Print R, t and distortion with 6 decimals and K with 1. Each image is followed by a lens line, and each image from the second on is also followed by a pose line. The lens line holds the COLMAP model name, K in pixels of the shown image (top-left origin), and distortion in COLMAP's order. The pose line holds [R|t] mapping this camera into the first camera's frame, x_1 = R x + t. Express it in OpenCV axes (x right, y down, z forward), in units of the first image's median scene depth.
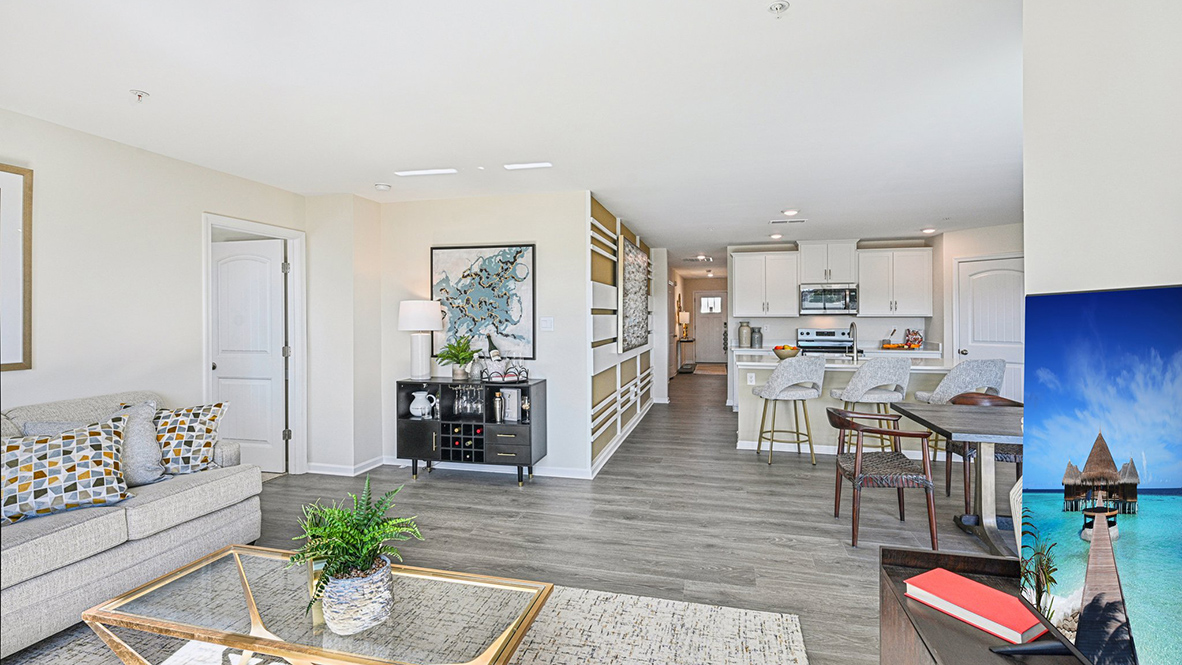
lens RADIAL K [[539.9, 0, 591.3], [0, 539.9, 316.4], [0, 0, 1]] dist [-0.002191, -0.000700]
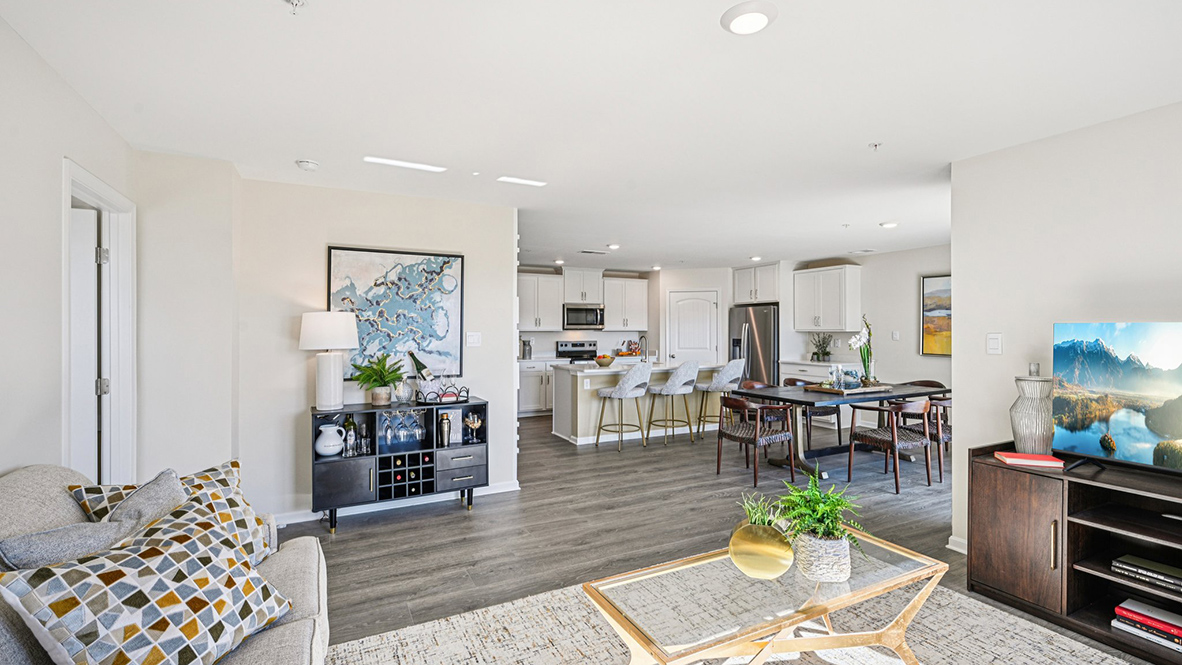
lens RADIAL K [[539.9, 0, 581.7], [0, 539.9, 329.9], [0, 0, 1]] dist [-0.002191, -0.000700]
pose [[0.745402, 0.000500, 0.666614, -0.581496], [-0.000096, 1.000000, -0.000642, -0.002009], [-0.666615, 0.000414, 0.745402, 0.149035]]
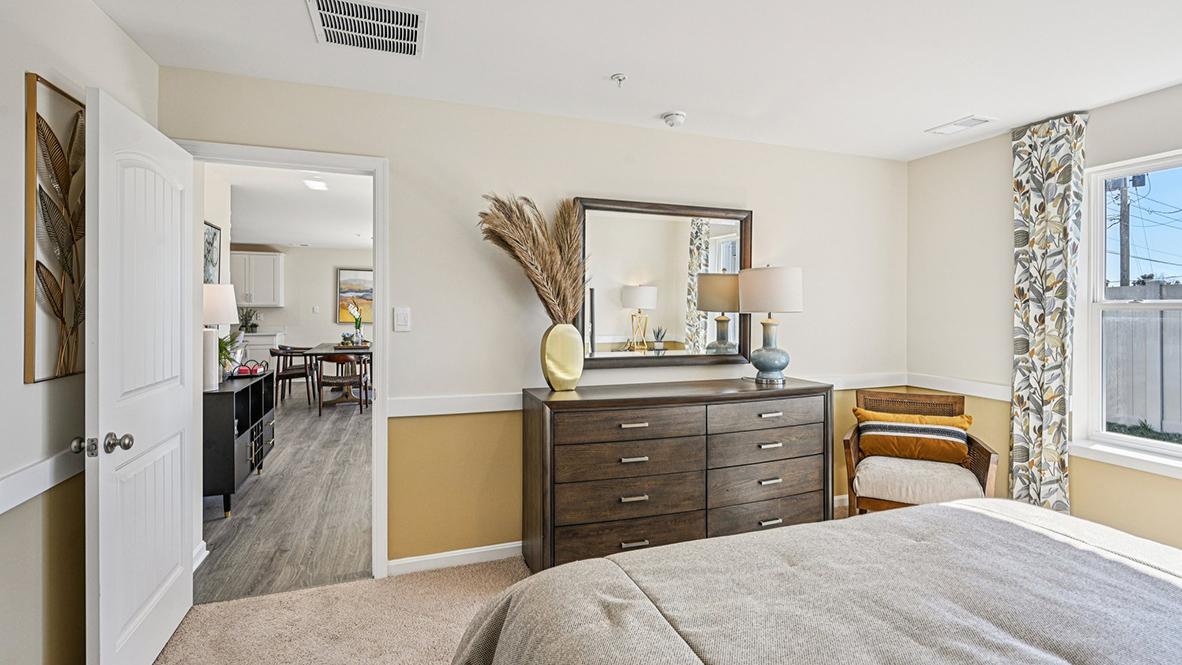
lens RADIAL K [[539.9, 0, 596.8], [0, 539.9, 313.1], [0, 0, 1]] dist [-0.002191, -0.000700]
pose [[-0.560228, -0.009832, 0.828280, -1.242698], [-0.003664, 0.999949, 0.009391, 0.002472], [-0.828330, 0.002226, -0.560236, 0.983840]]
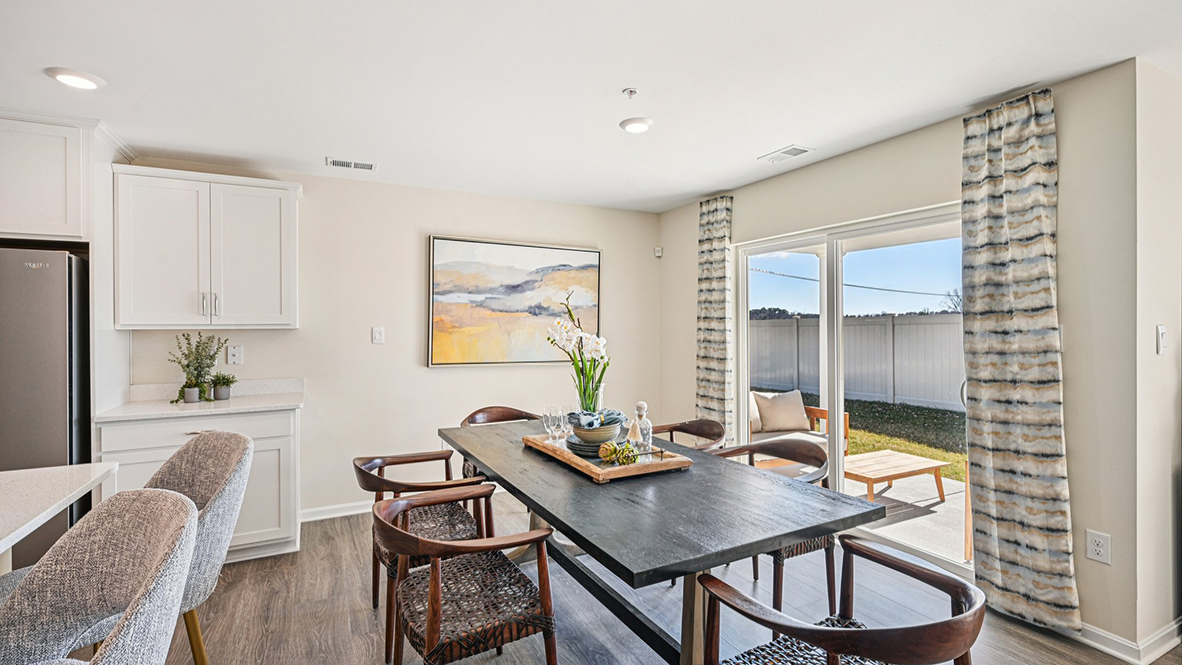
lens RADIAL K [[539.9, 0, 590.8], [0, 539.9, 327.0], [0, 0, 1]] dist [-0.002191, -0.000700]
pose [[-0.674313, -0.001040, 0.738445, 0.278356], [0.002785, 0.999988, 0.003952, -0.002448], [-0.738441, 0.004721, -0.674302, 1.039599]]
